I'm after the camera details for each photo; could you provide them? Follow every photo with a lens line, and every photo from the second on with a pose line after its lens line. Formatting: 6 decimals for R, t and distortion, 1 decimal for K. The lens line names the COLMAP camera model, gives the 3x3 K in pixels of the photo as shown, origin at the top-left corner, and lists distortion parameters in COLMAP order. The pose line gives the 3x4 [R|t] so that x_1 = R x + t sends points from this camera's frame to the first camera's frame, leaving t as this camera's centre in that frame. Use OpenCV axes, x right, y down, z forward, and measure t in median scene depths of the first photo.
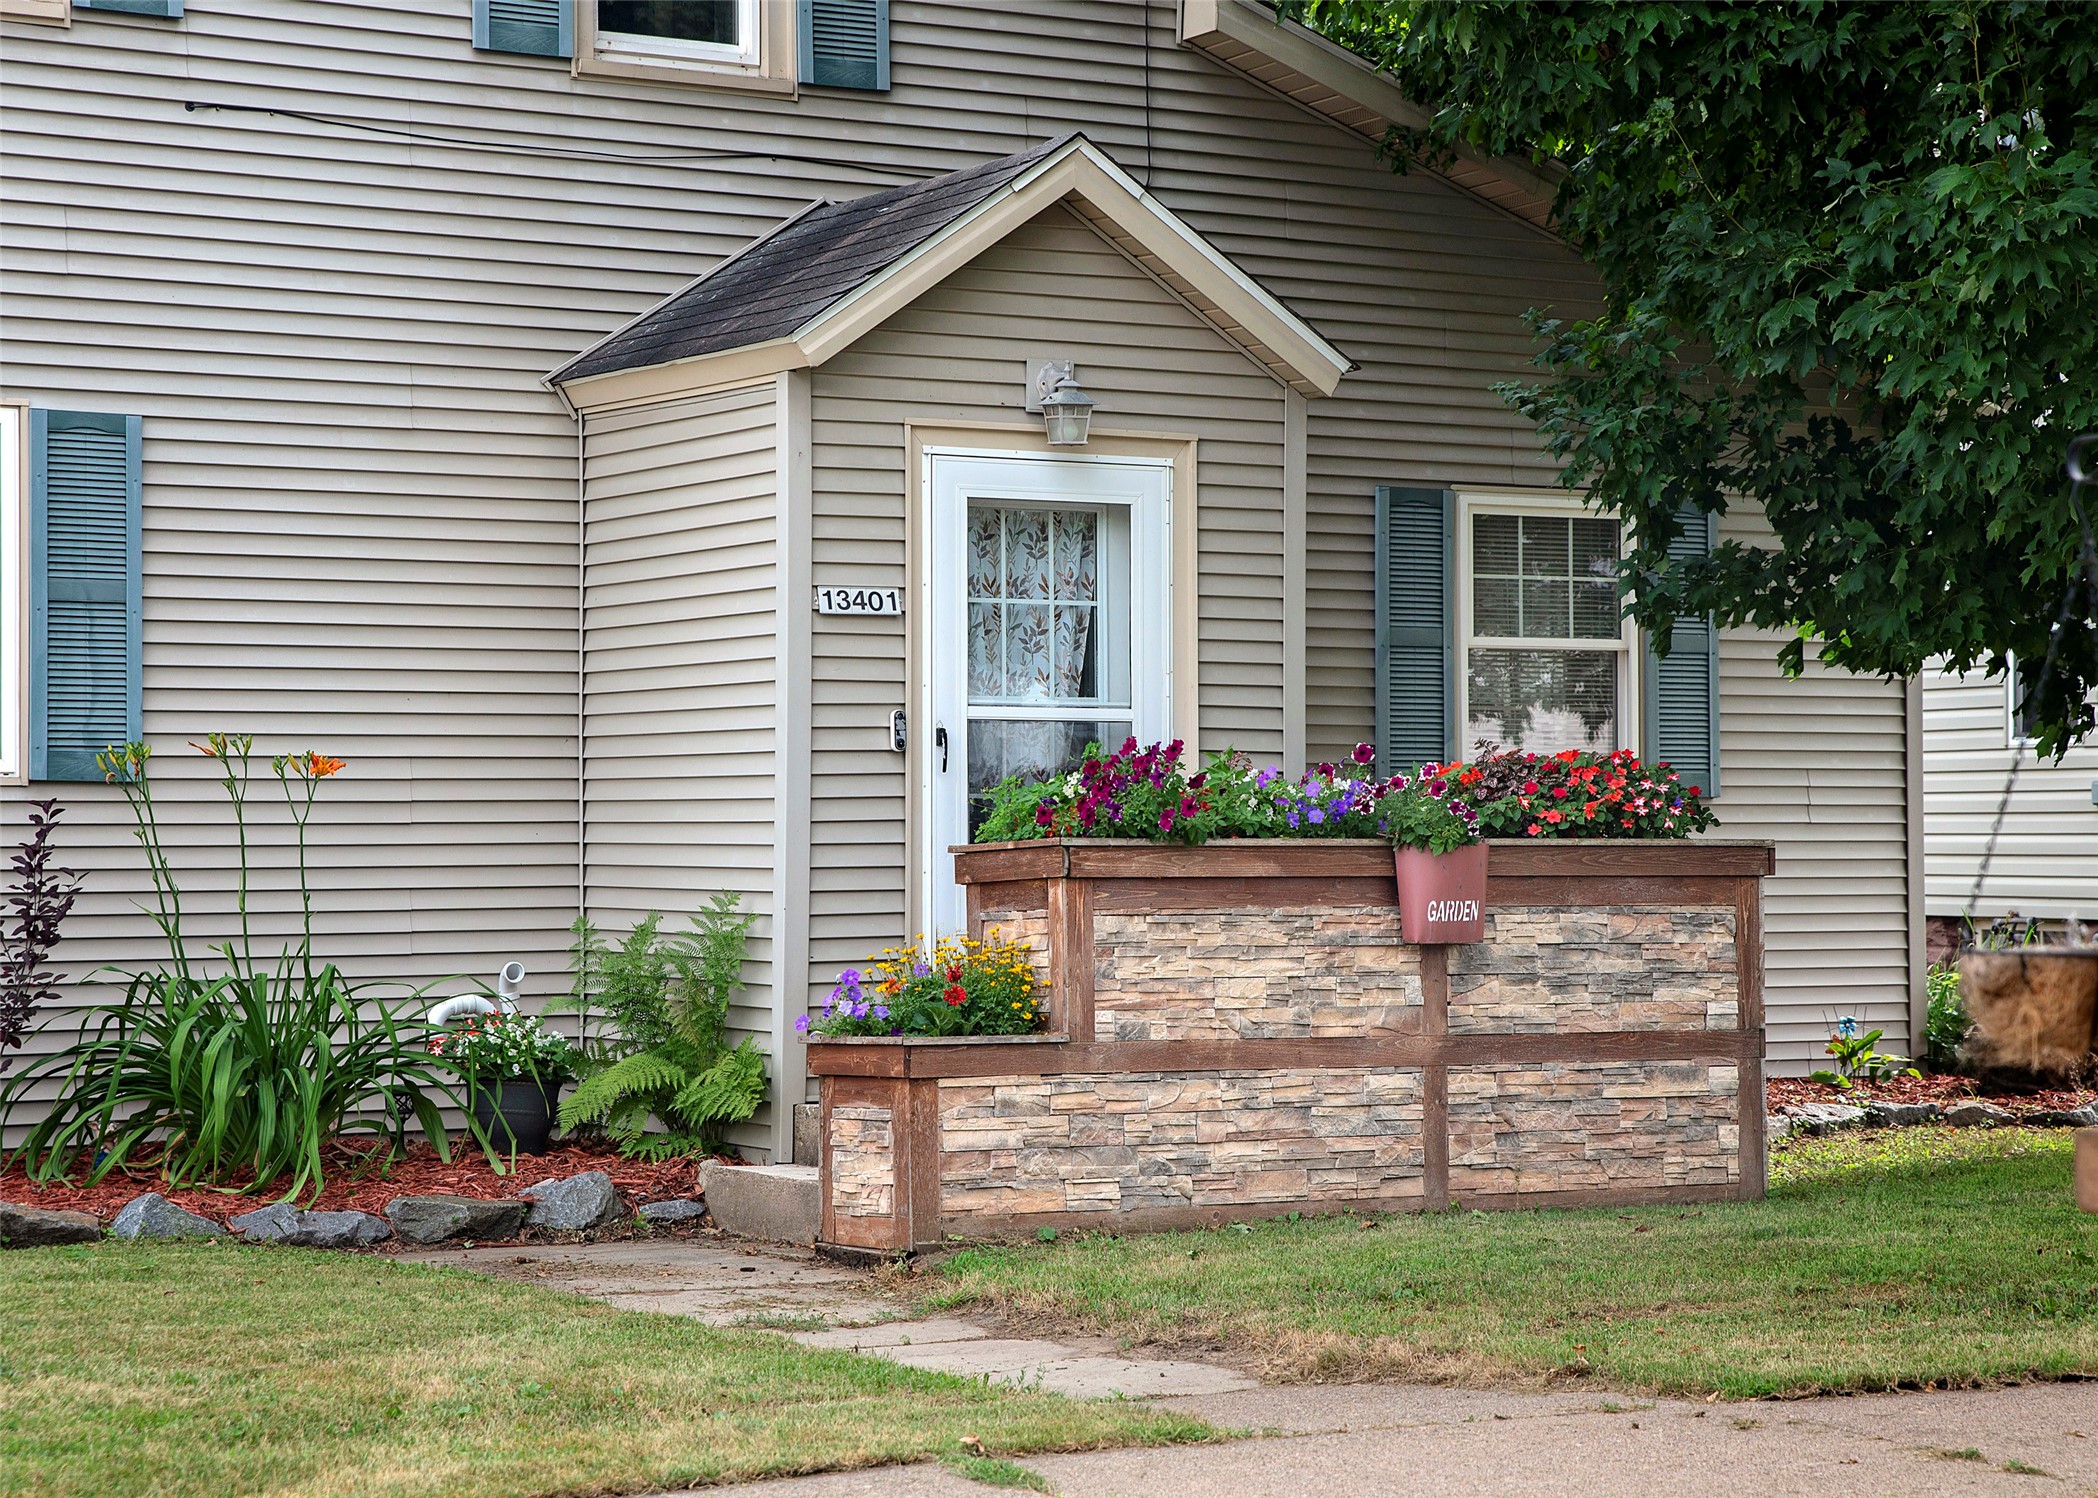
lens RADIAL K [[4274.9, 0, 1052.5], [0, 4274.9, 777.8], [0, 0, 1]] dist [0.193975, 0.340464]
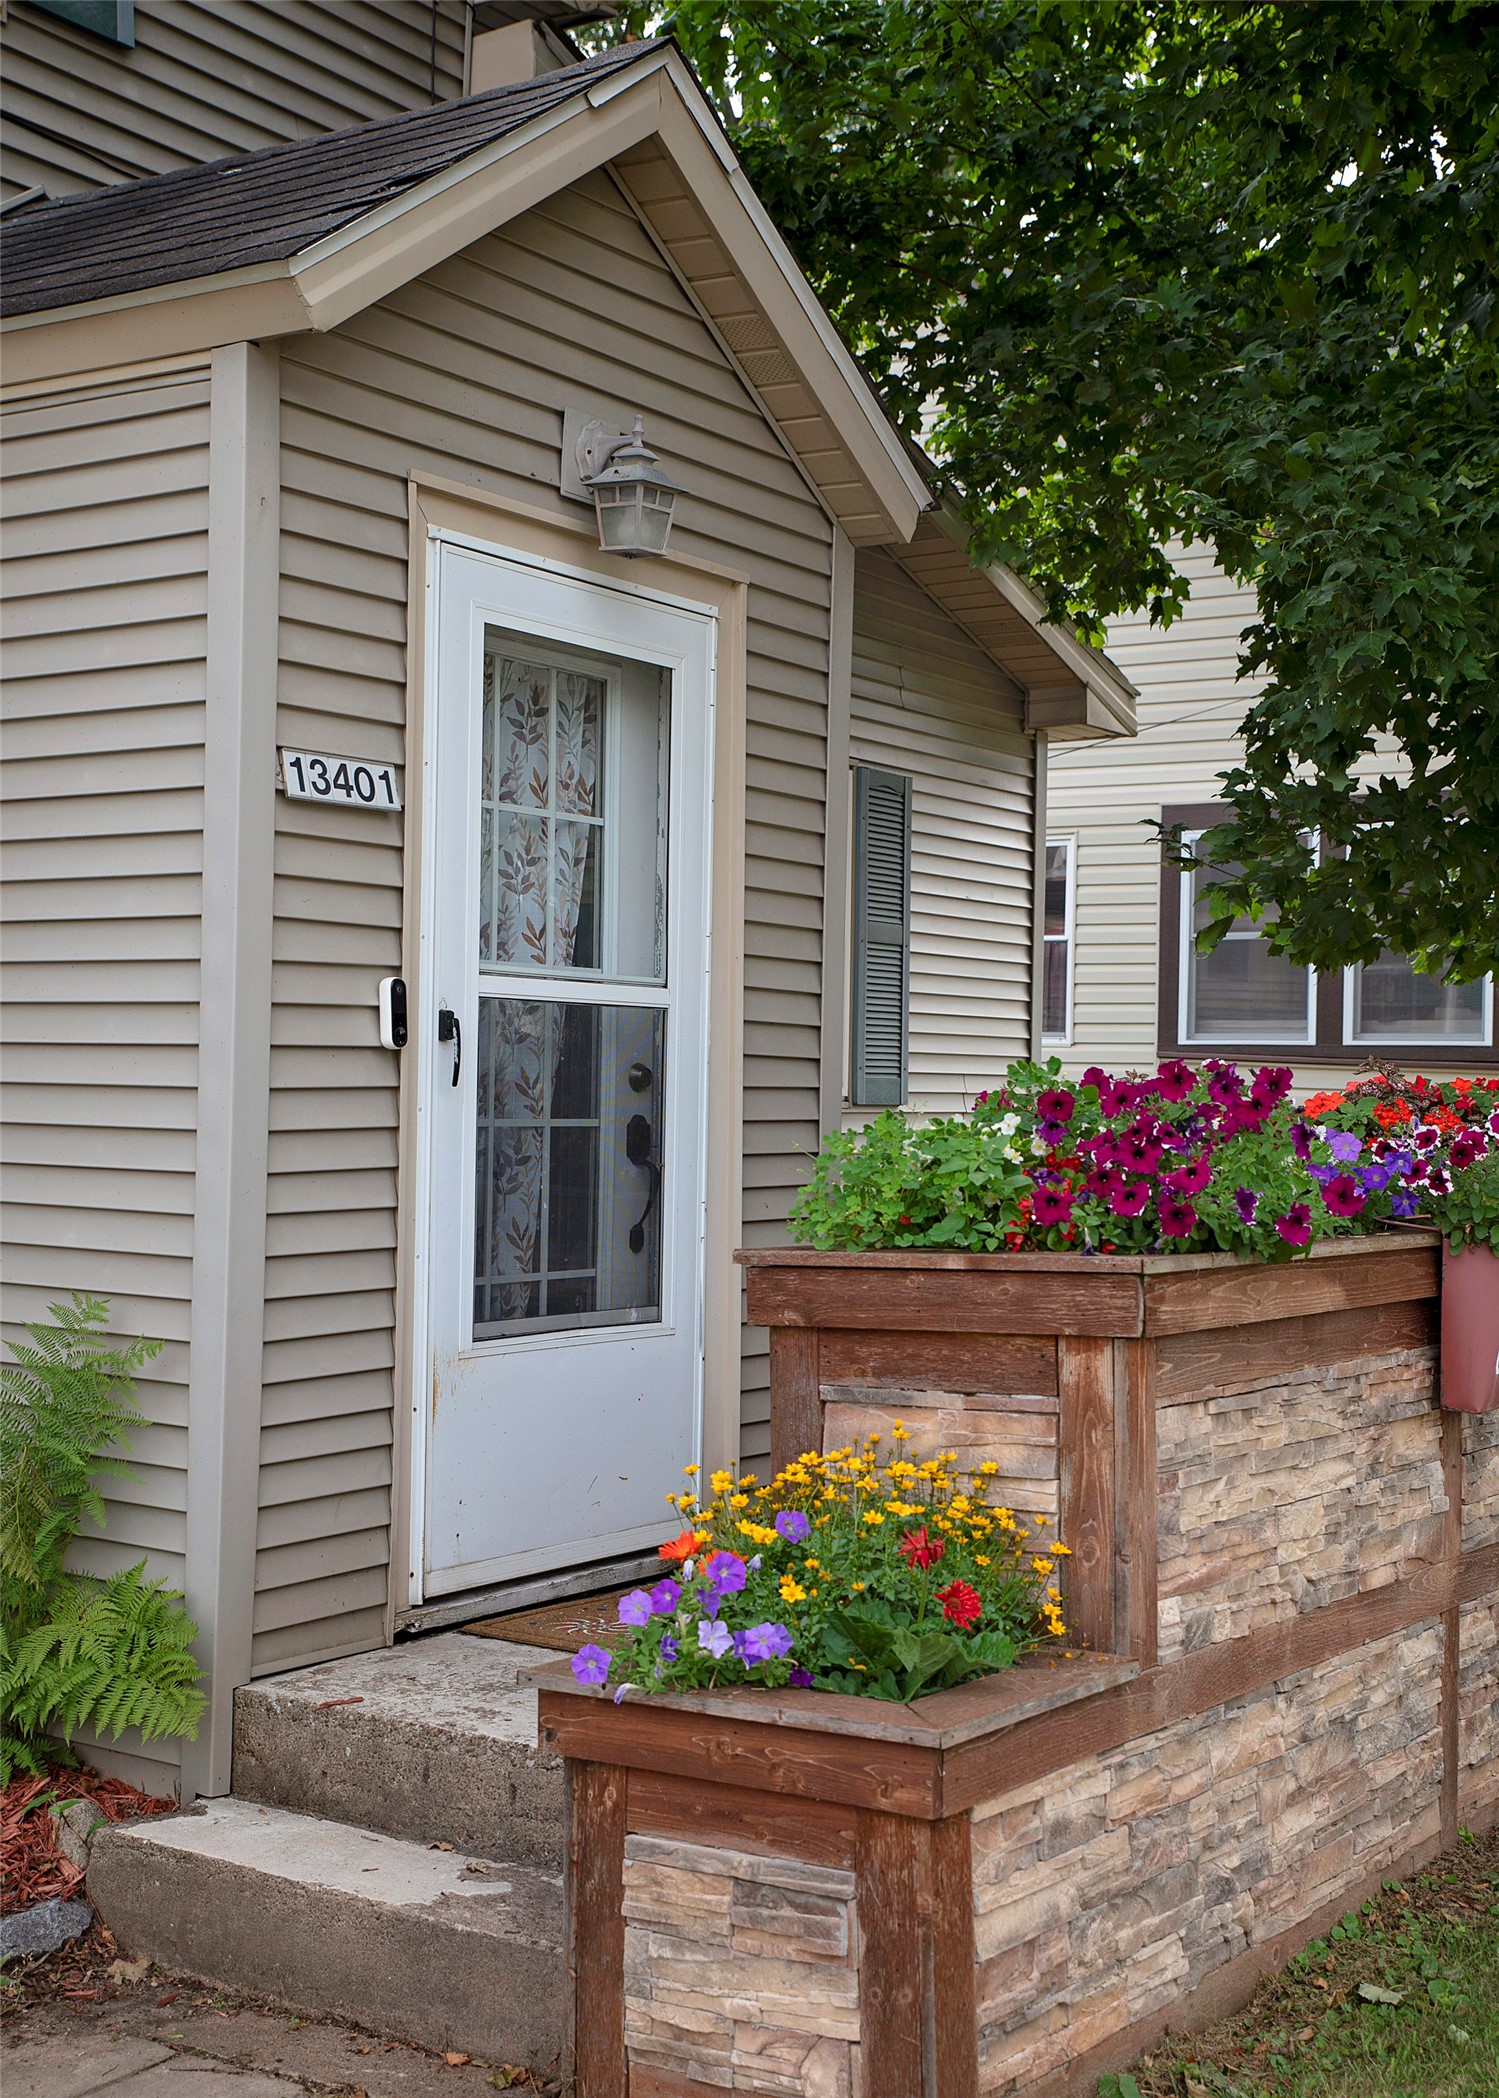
lens RADIAL K [[2588.7, 0, 748.5], [0, 2588.7, 1135.8], [0, 0, 1]] dist [0.018842, 0.058667]
pose [[0.898772, 0.010648, 0.438288, -0.153854], [-0.027493, 0.999106, 0.032104, -0.007437], [-0.437554, -0.040904, 0.898261, 0.702403]]
